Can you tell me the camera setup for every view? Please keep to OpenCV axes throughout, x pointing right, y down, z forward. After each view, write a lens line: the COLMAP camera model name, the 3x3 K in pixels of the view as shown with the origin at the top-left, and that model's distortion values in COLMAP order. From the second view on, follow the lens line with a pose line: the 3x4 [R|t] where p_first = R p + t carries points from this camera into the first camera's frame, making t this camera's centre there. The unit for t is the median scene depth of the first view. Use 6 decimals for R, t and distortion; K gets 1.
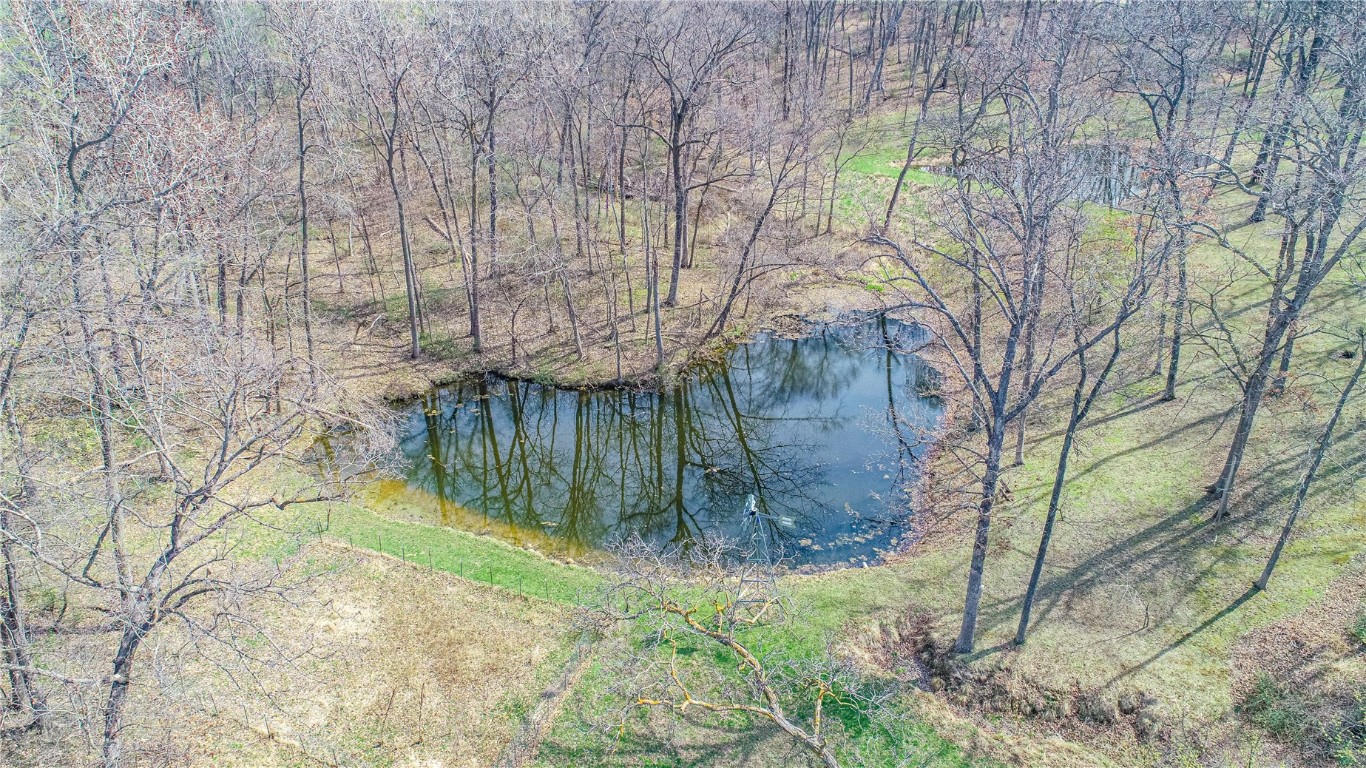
lens RADIAL K [[895.7, 0, 681.4], [0, 895.7, 378.7], [0, 0, 1]] dist [-0.005911, 0.000085]
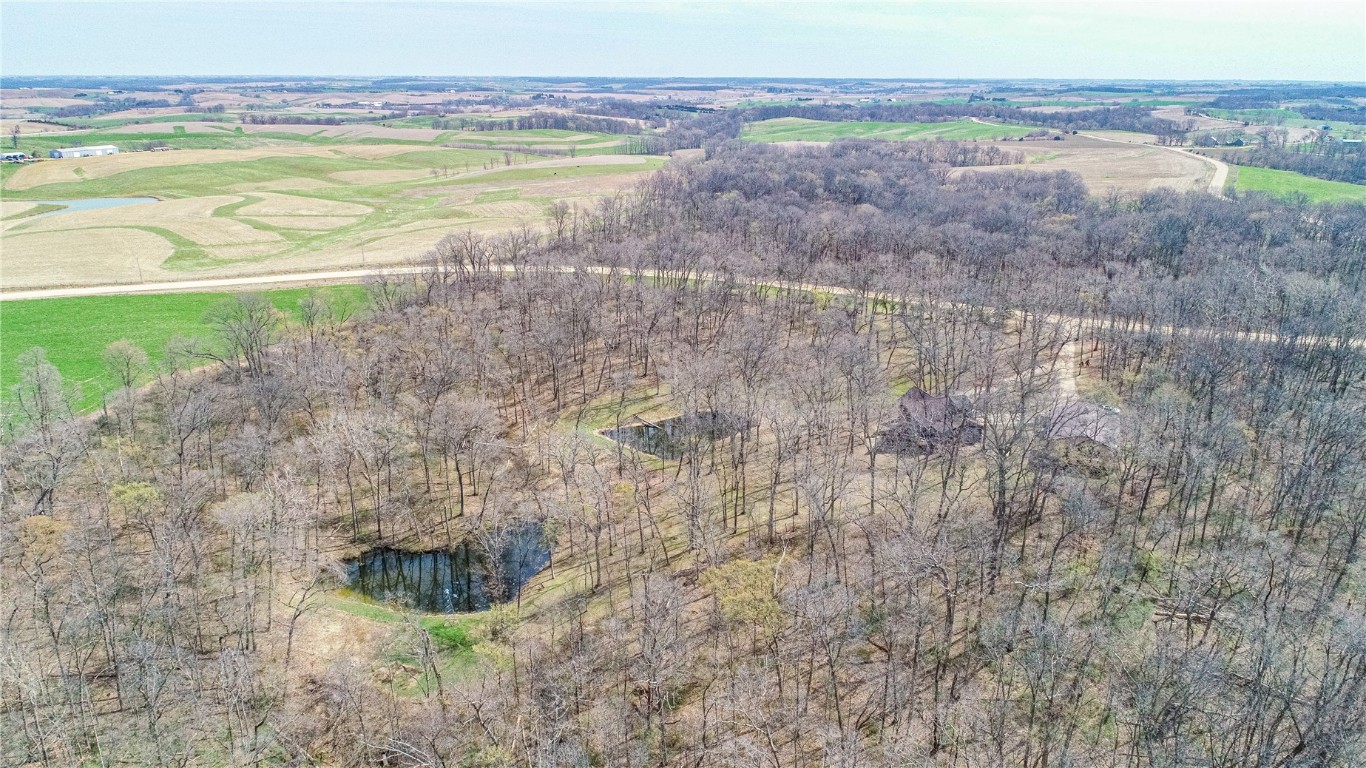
lens RADIAL K [[895.7, 0, 676.2], [0, 895.7, 388.1], [0, 0, 1]] dist [-0.005911, 0.000085]
pose [[0.998718, -0.017907, 0.047351, 0.771700], [0.023454, 0.992578, -0.119330, -0.203219], [-0.044862, 0.120288, 0.991725, -2.486714]]
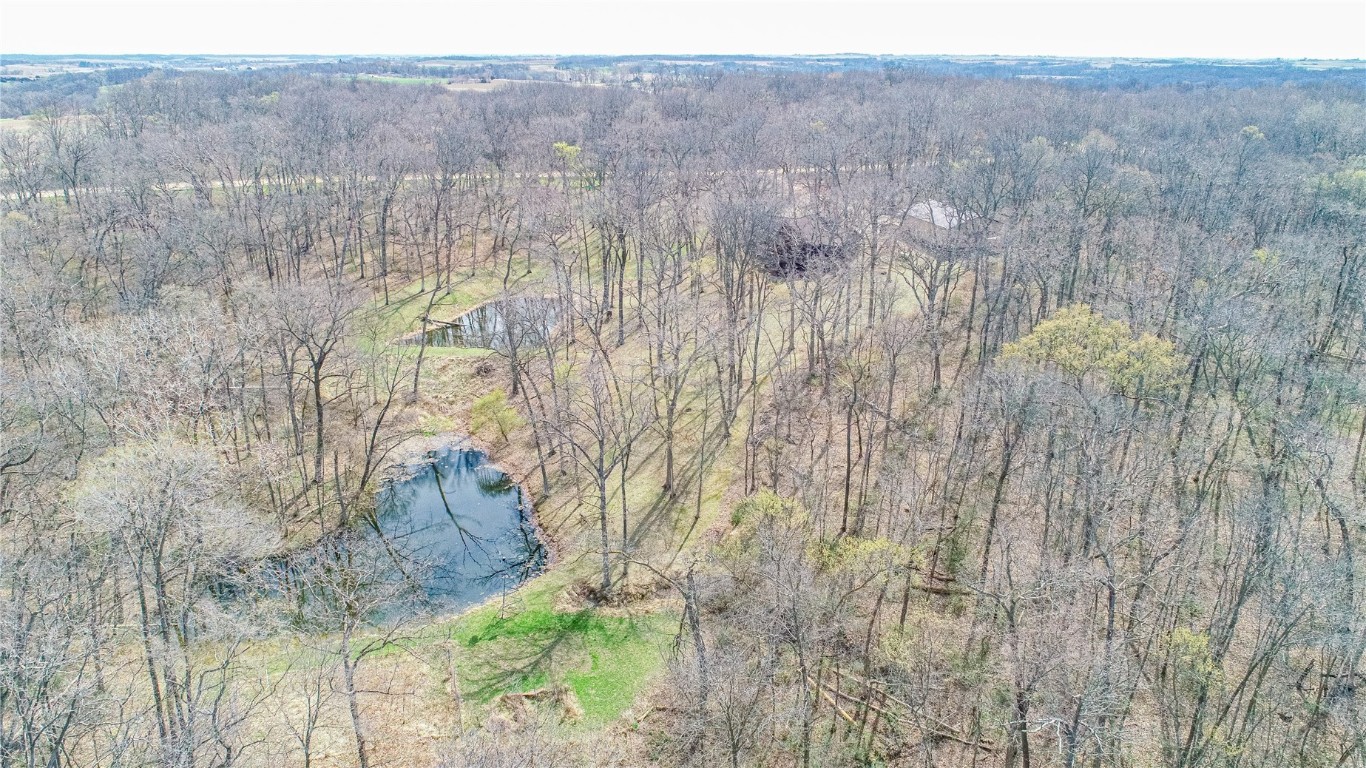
lens RADIAL K [[895.7, 0, 682.6], [0, 895.7, 382.9], [0, 0, 1]] dist [-0.005911, 0.000085]
pose [[0.751174, -0.217620, 0.623201, -0.708465], [0.284621, 0.958604, -0.008325, -0.091455], [-0.595591, 0.183630, 0.782017, -0.812575]]
